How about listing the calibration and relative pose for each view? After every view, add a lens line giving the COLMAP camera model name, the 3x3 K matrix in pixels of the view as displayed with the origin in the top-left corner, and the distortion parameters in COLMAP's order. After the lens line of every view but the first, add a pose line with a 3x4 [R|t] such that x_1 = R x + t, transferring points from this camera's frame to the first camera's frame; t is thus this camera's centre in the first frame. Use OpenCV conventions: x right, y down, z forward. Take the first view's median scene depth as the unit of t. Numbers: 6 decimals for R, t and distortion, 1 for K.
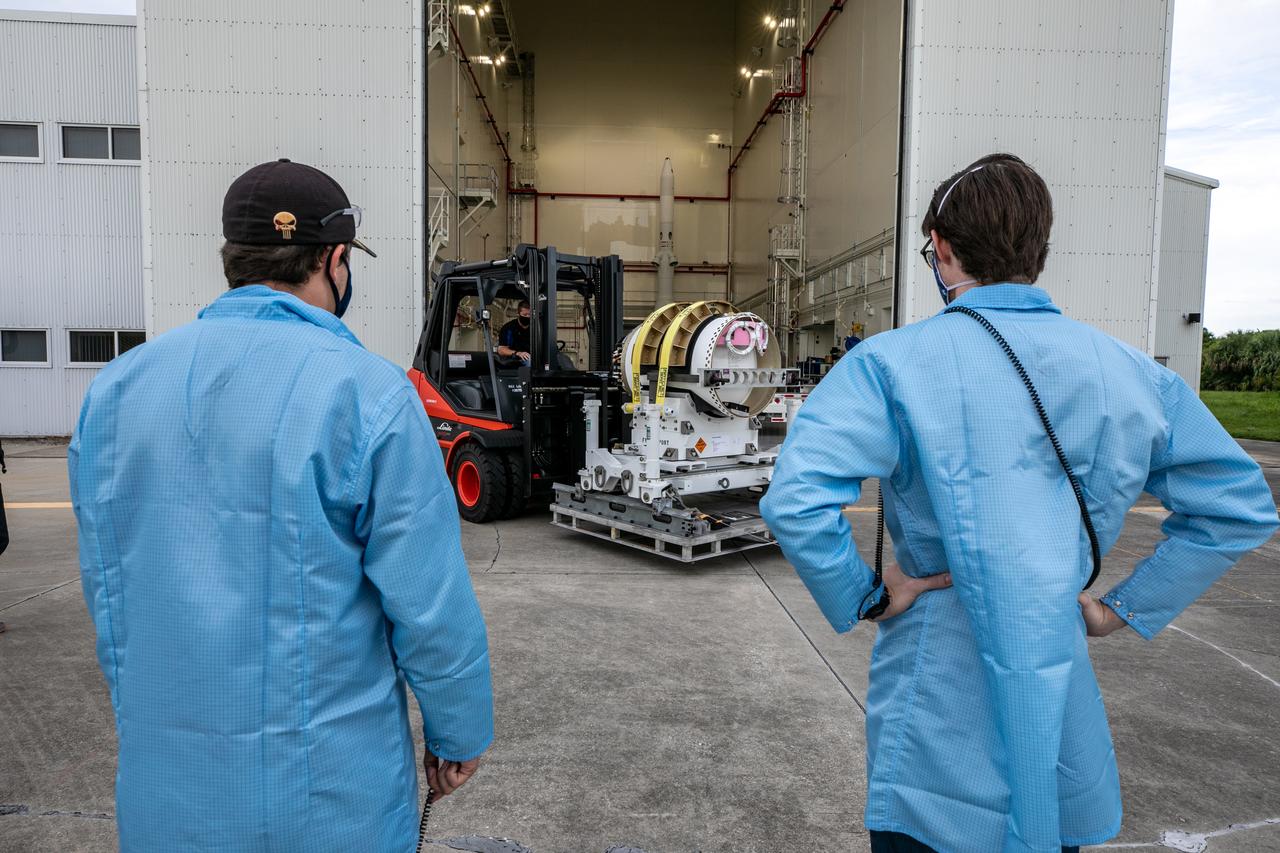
lens RADIAL K [[892.6, 0, 640.0], [0, 892.6, 426.5], [0, 0, 1]] dist [0.001379, 0.001118]
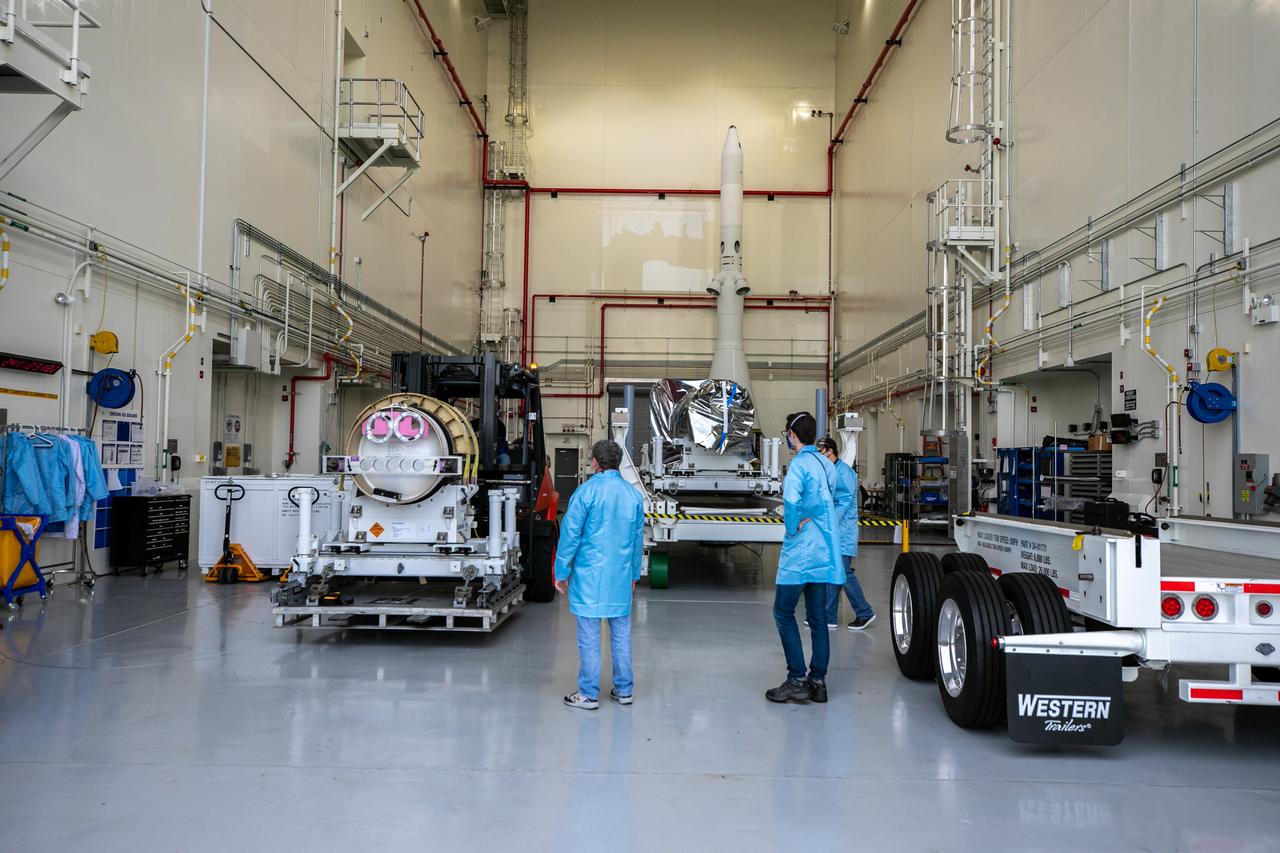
lens RADIAL K [[892.6, 0, 640.0], [0, 892.6, 426.5], [0, 0, 1]] dist [0.001379, 0.001118]
pose [[0.997203, -0.000018, -0.074742, 0.012653], [-0.007483, 0.994951, -0.100079, -0.026162], [0.074367, 0.100359, 0.992168, 0.383824]]
